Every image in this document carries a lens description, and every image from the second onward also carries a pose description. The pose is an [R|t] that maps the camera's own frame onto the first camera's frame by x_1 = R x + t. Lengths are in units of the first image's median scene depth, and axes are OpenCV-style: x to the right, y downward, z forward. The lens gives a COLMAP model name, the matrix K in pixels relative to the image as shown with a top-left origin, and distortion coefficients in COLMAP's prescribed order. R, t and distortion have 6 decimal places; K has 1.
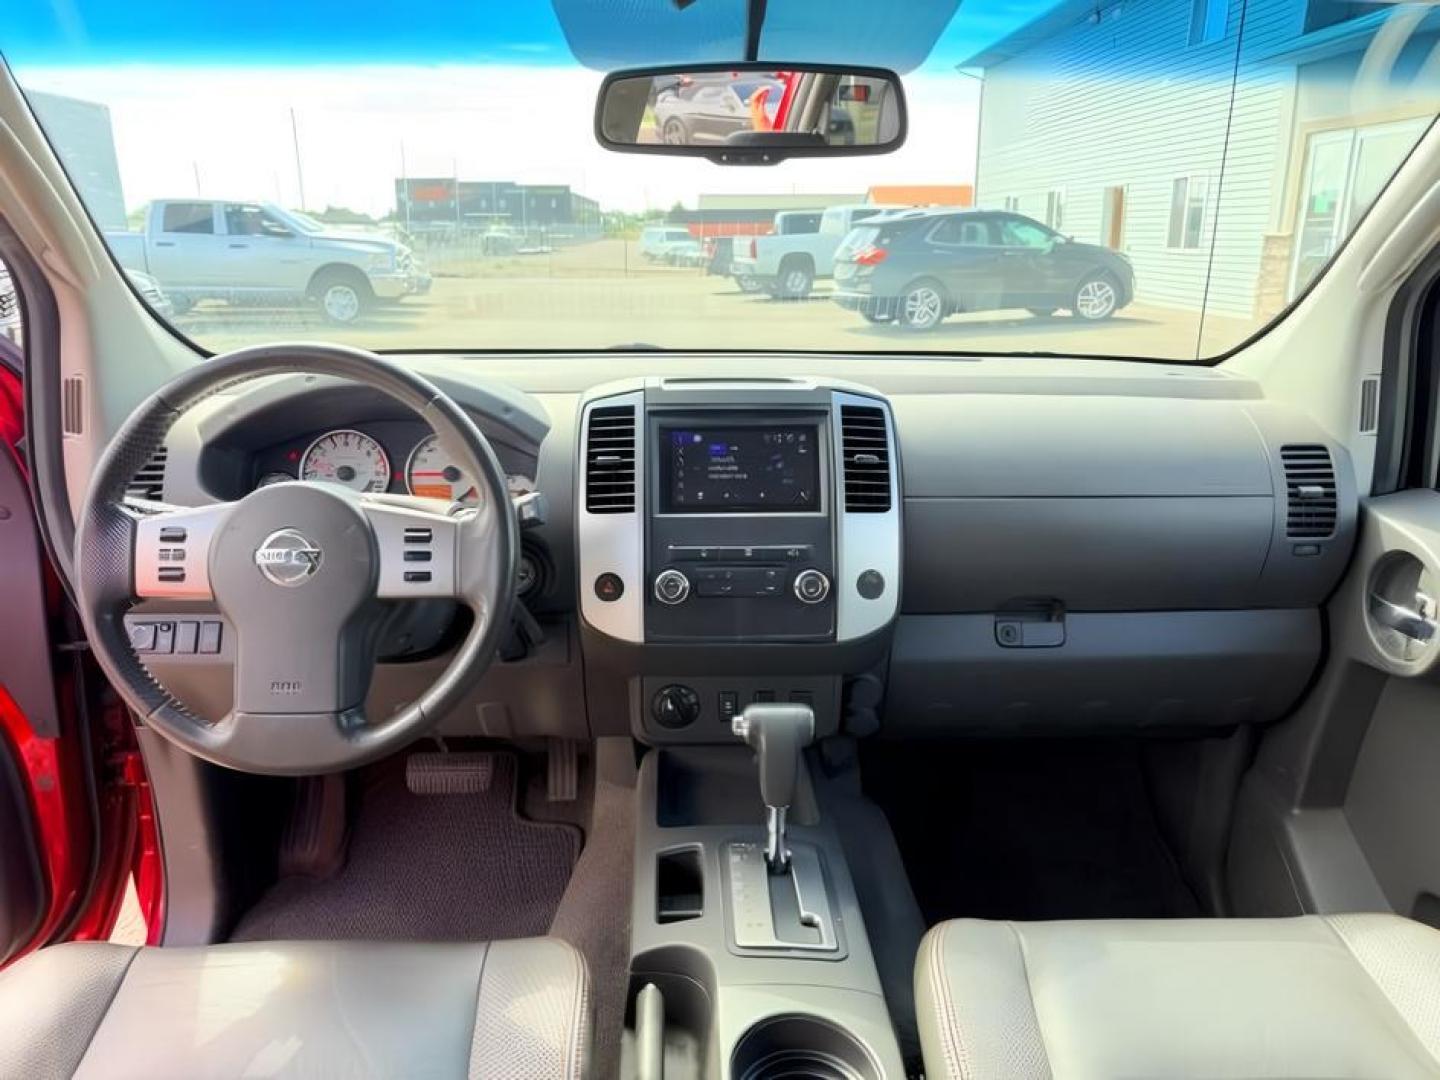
lens RADIAL K [[1040.2, 0, 721.5], [0, 1040.2, 538.6], [0, 0, 1]] dist [-0.004529, -0.005254]
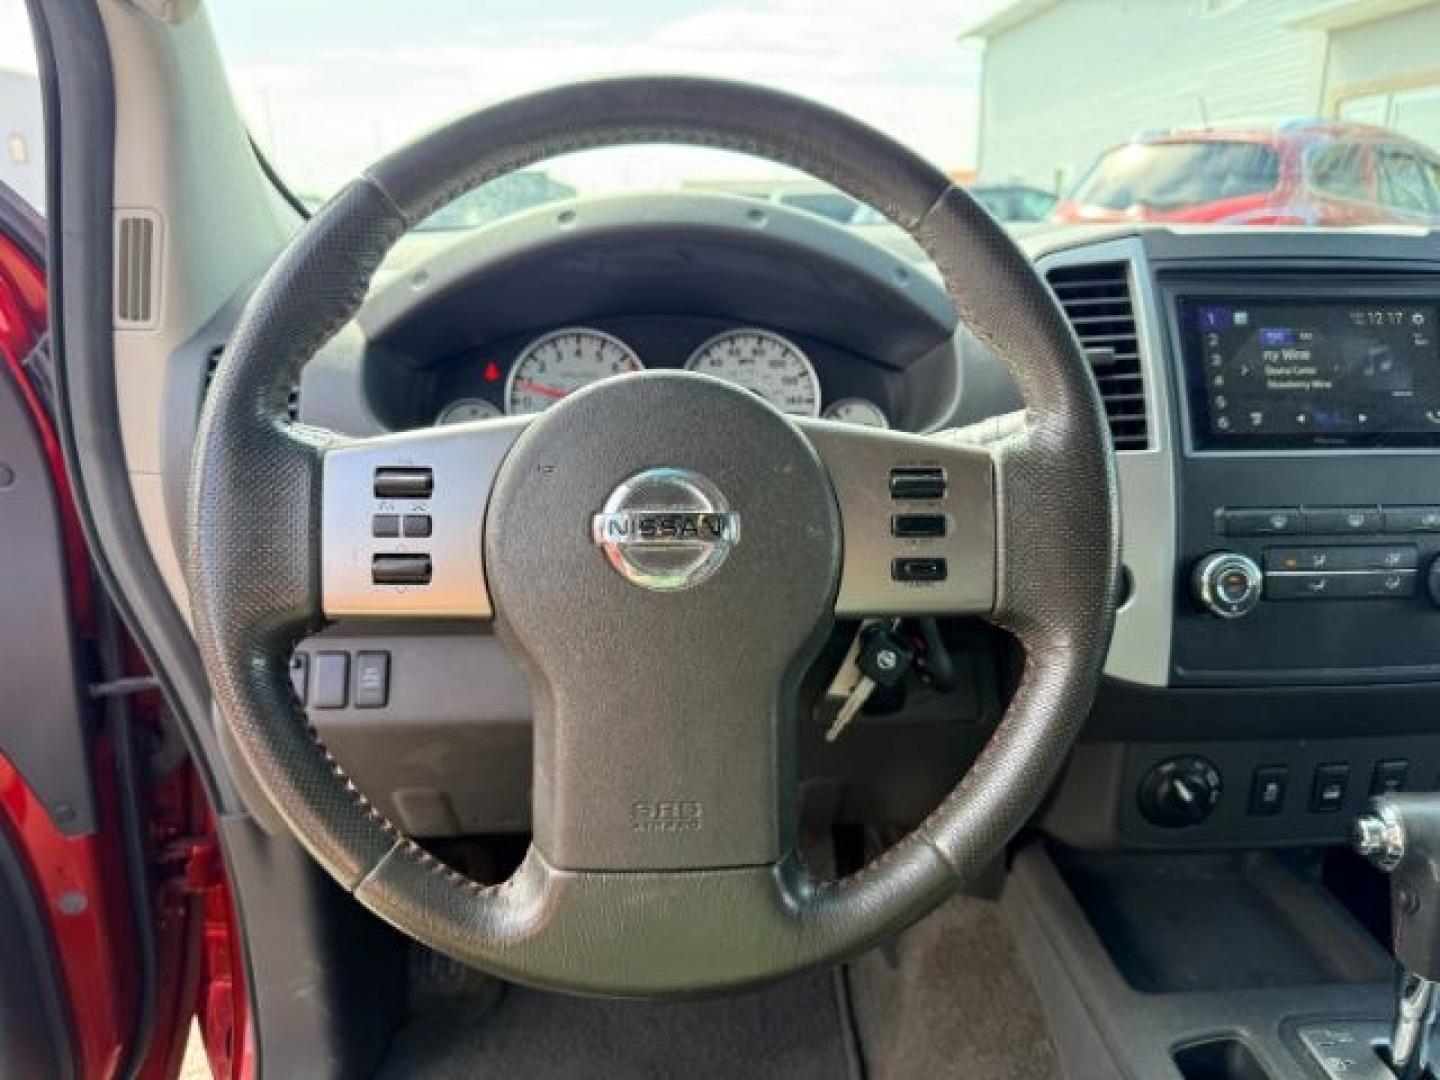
lens RADIAL K [[1039.2, 0, 695.0], [0, 1039.2, 537.0], [0, 0, 1]] dist [0.054763, -0.088295]
pose [[0.999928, -0.011602, -0.002926, -0.319469], [0.011615, 0.999922, 0.004540, 0.015527], [0.002873, -0.004574, 0.999985, 0.431877]]
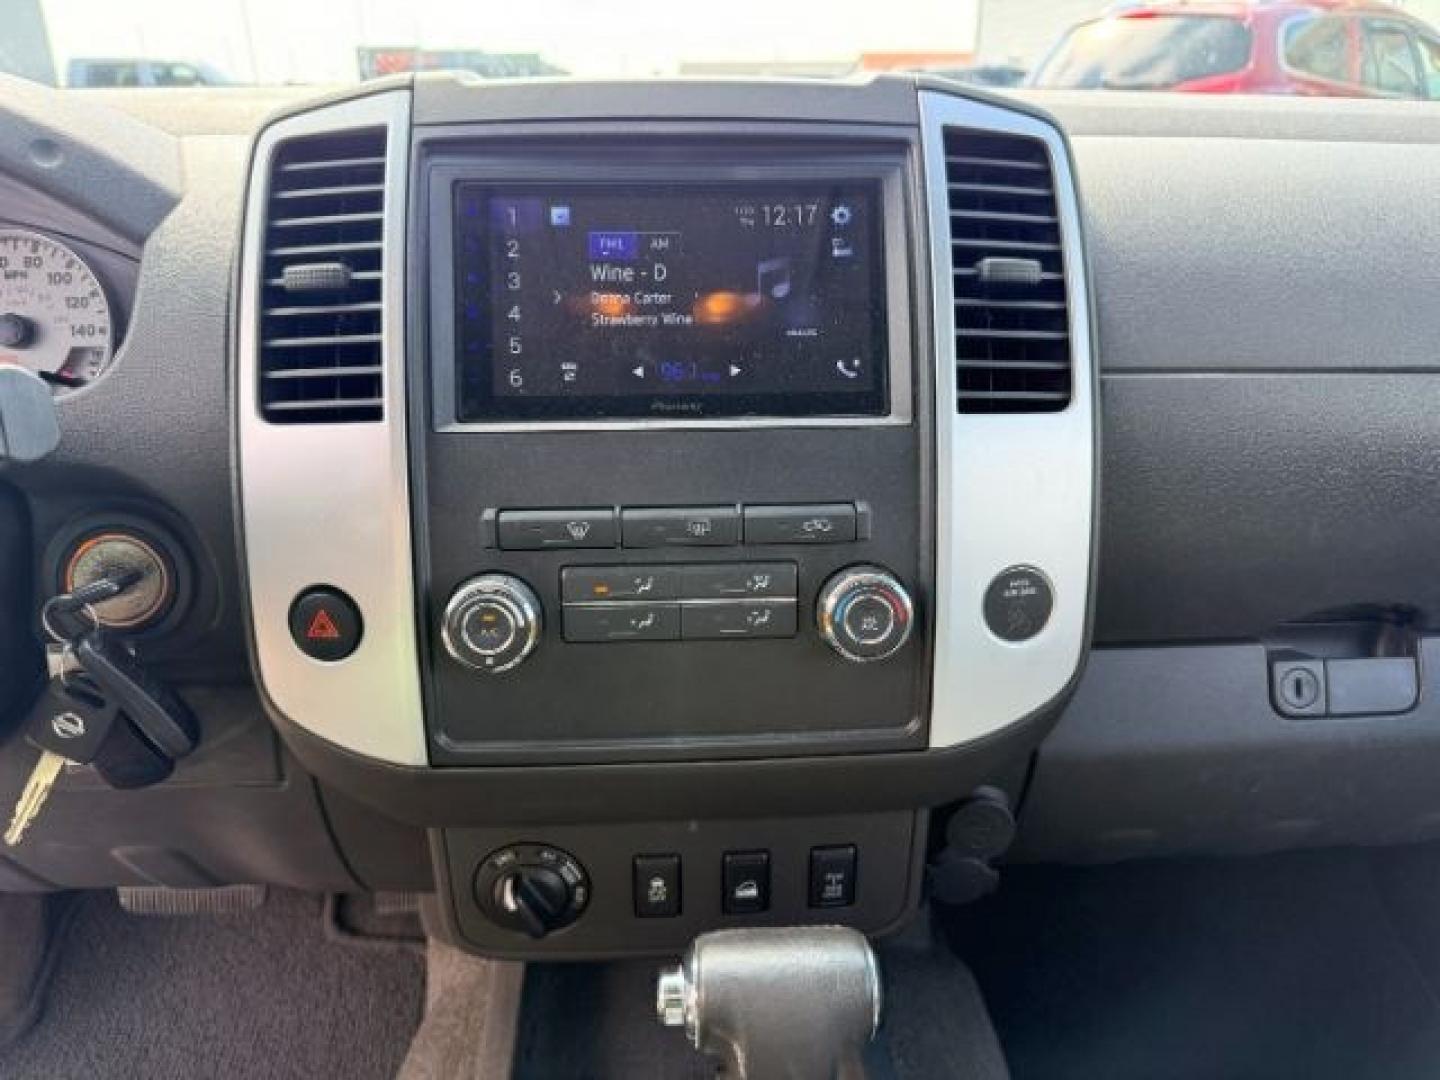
lens RADIAL K [[1039.2, 0, 695.0], [0, 1039.2, 537.0], [0, 0, 1]] dist [0.054763, -0.088295]
pose [[0.999855, -0.008766, -0.014573, 0.029436], [0.010196, 0.994820, 0.101141, -0.020069], [0.013611, -0.101275, 0.994765, 0.617878]]
